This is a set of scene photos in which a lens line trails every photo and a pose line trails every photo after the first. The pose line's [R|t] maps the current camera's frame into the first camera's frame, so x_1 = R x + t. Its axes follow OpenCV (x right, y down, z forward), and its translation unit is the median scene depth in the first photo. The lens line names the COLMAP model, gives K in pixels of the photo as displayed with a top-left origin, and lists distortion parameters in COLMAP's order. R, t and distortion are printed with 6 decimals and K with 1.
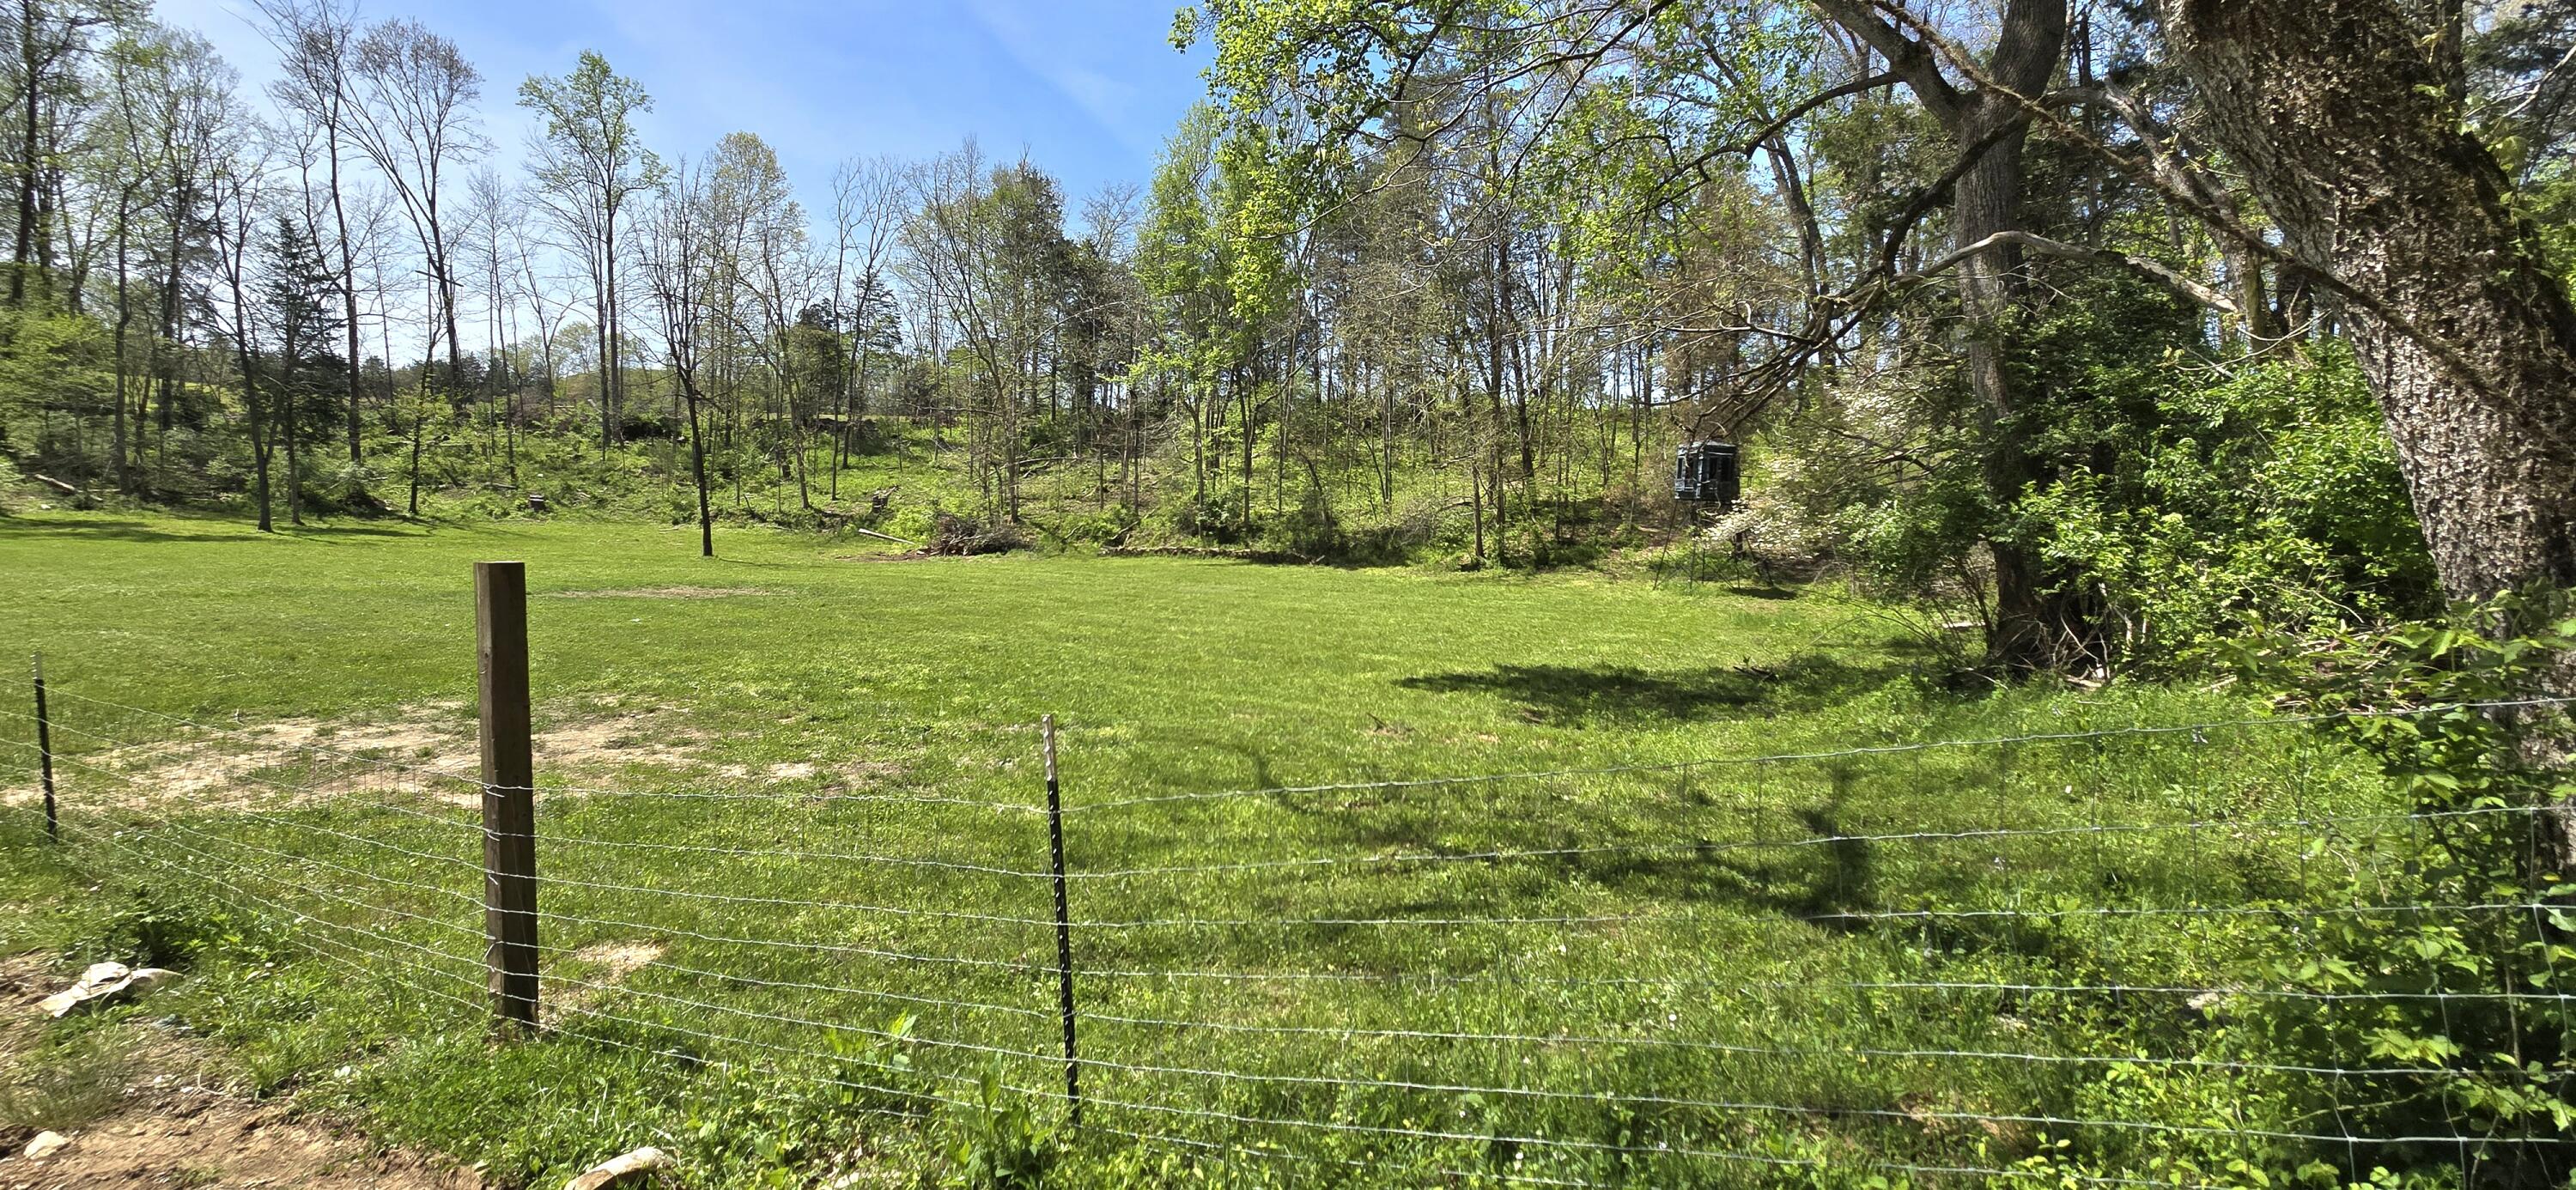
lens RADIAL K [[1051.3, 0, 1262.4], [0, 1051.3, 592.7], [0, 0, 1]] dist [-0.002702, 0.001277]
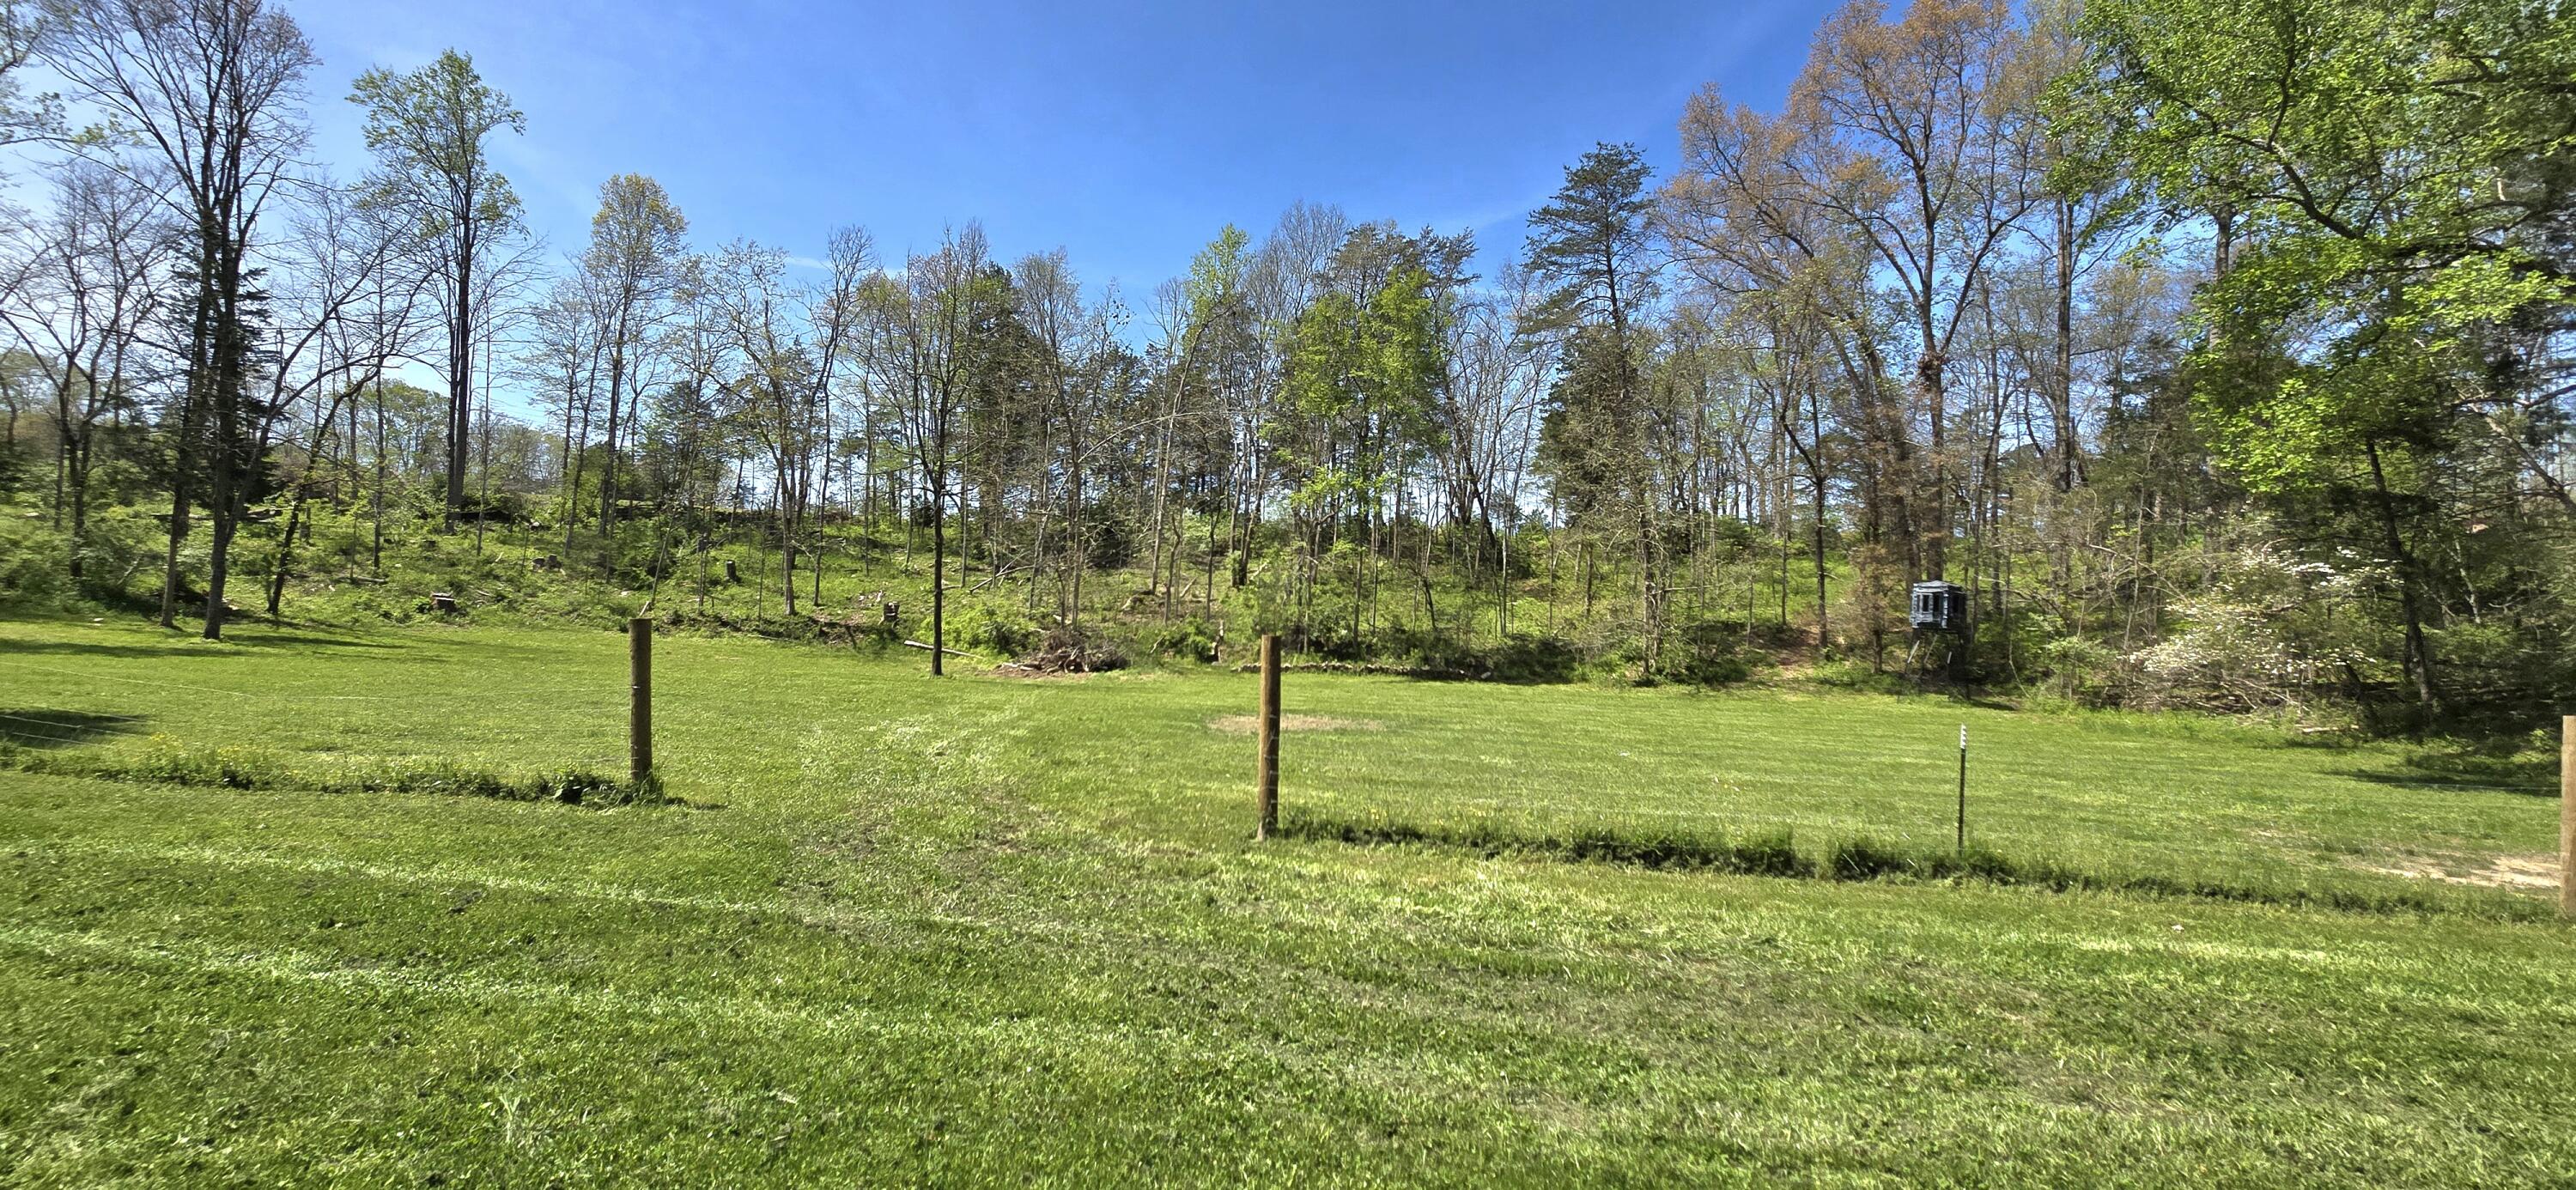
lens RADIAL K [[1051.3, 0, 1289.9], [0, 1051.3, 616.9], [0, 0, 1]] dist [-0.002702, 0.001277]
pose [[0.938647, 0.017142, 0.344453, -0.696332], [0.011086, 0.996748, -0.079814, -0.011752], [-0.344701, 0.078735, 0.935405, 0.102370]]
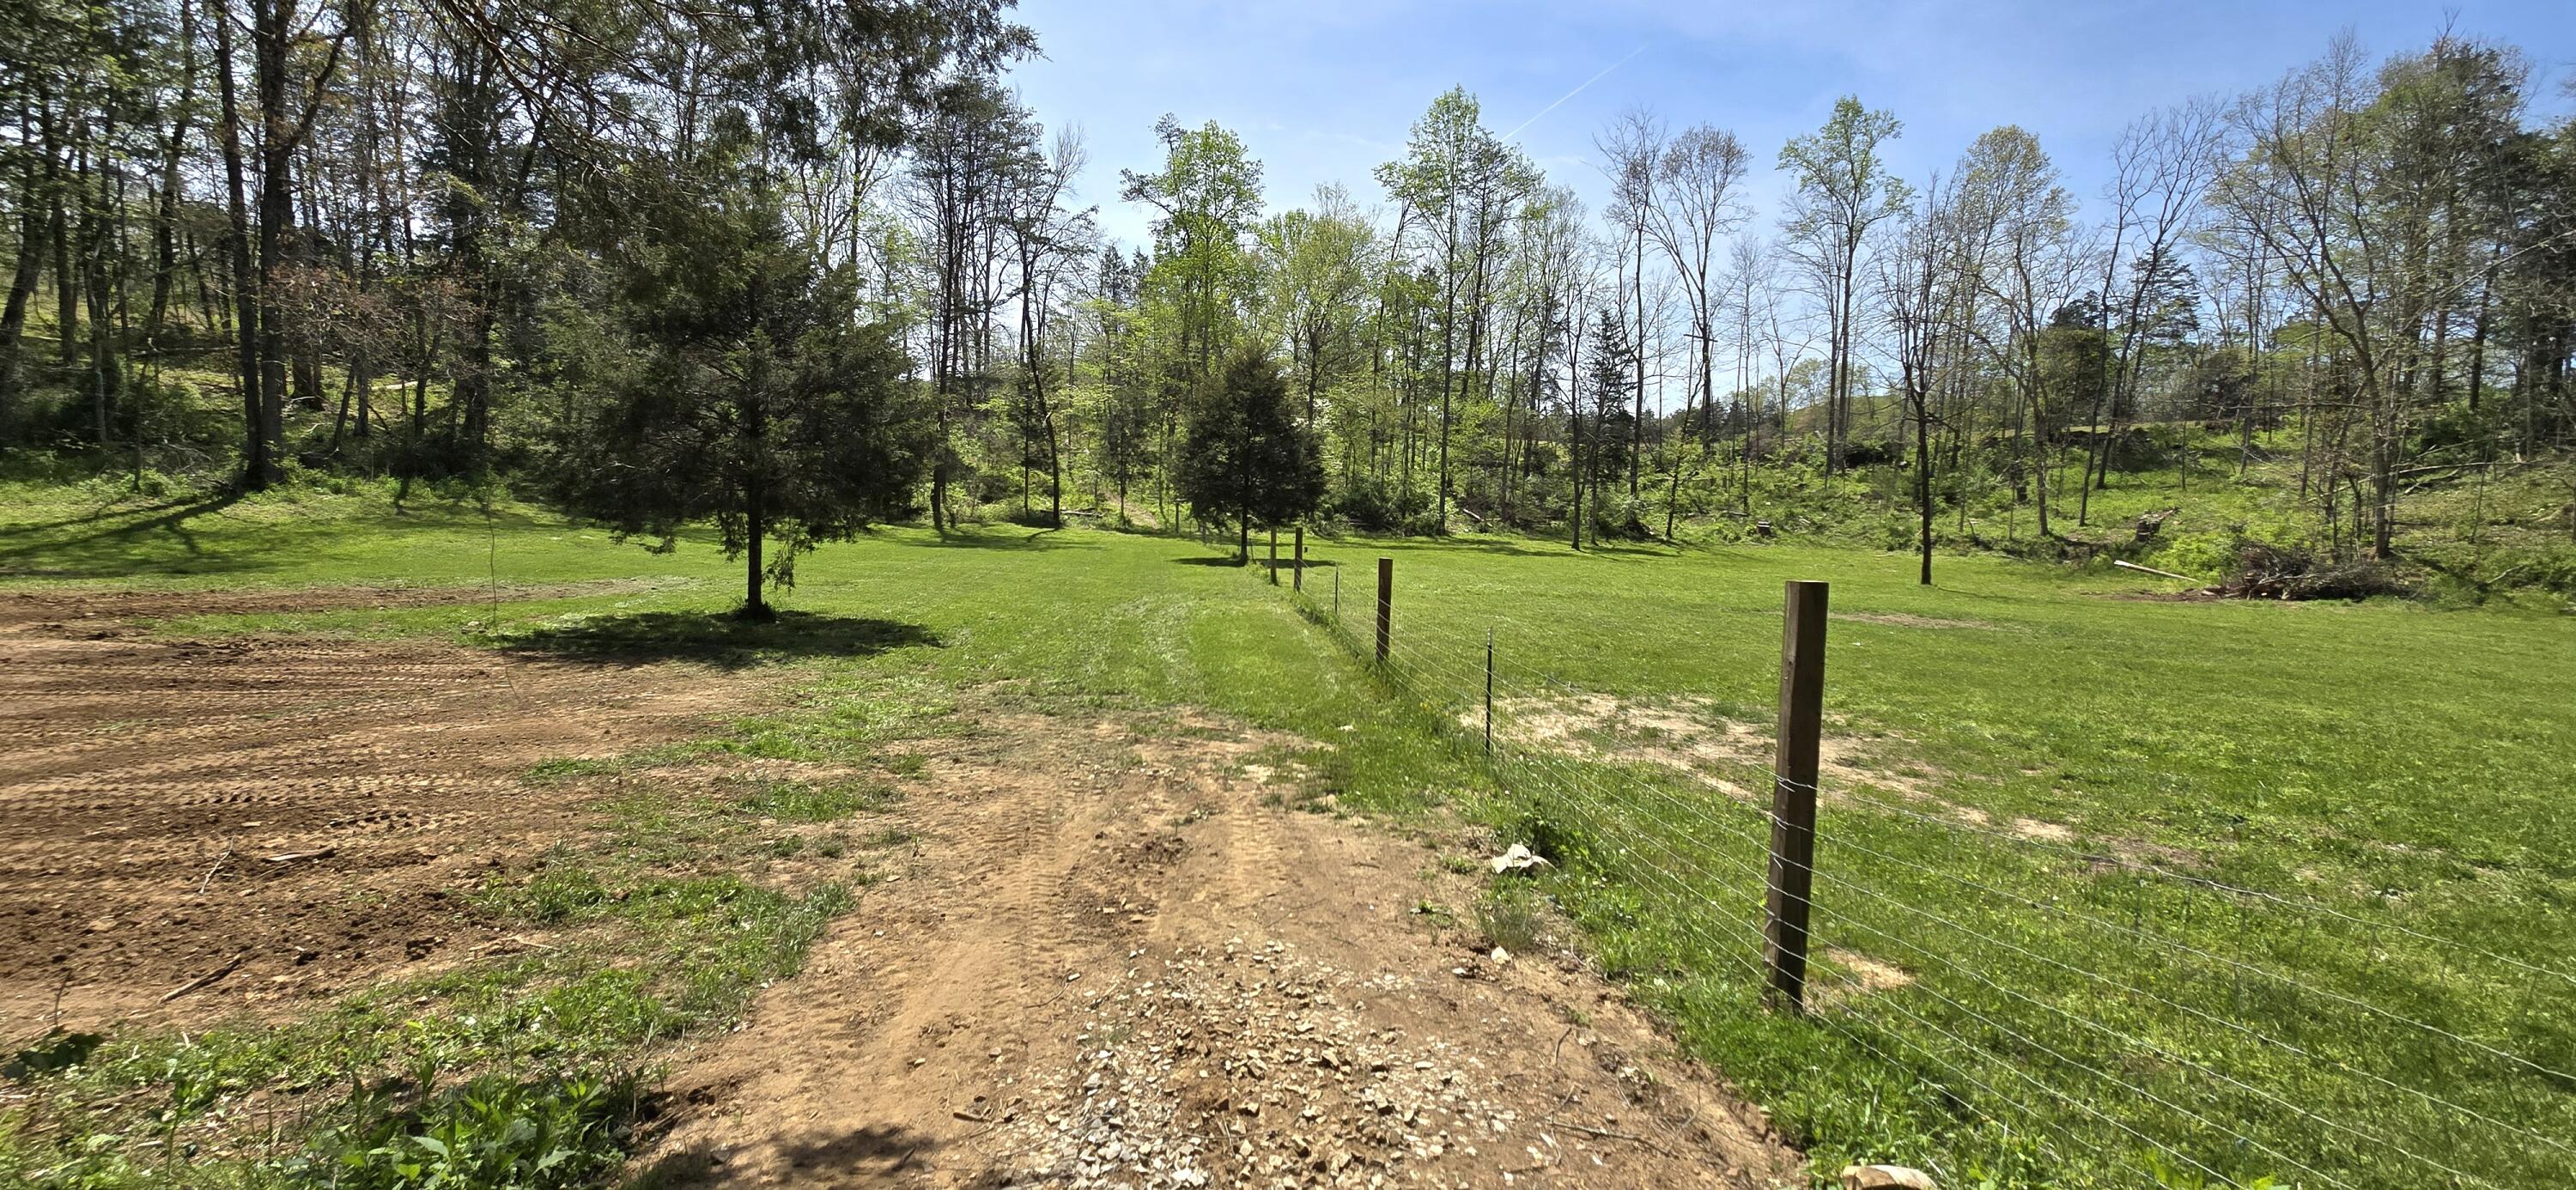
lens RADIAL K [[1051.3, 0, 1259.5], [0, 1051.3, 592.0], [0, 0, 1]] dist [-0.002702, 0.001277]
pose [[0.501683, 0.053600, -0.863389, -0.006515], [-0.075471, 0.996985, 0.018040, 0.000759], [0.861753, 0.056110, 0.504215, -0.007299]]
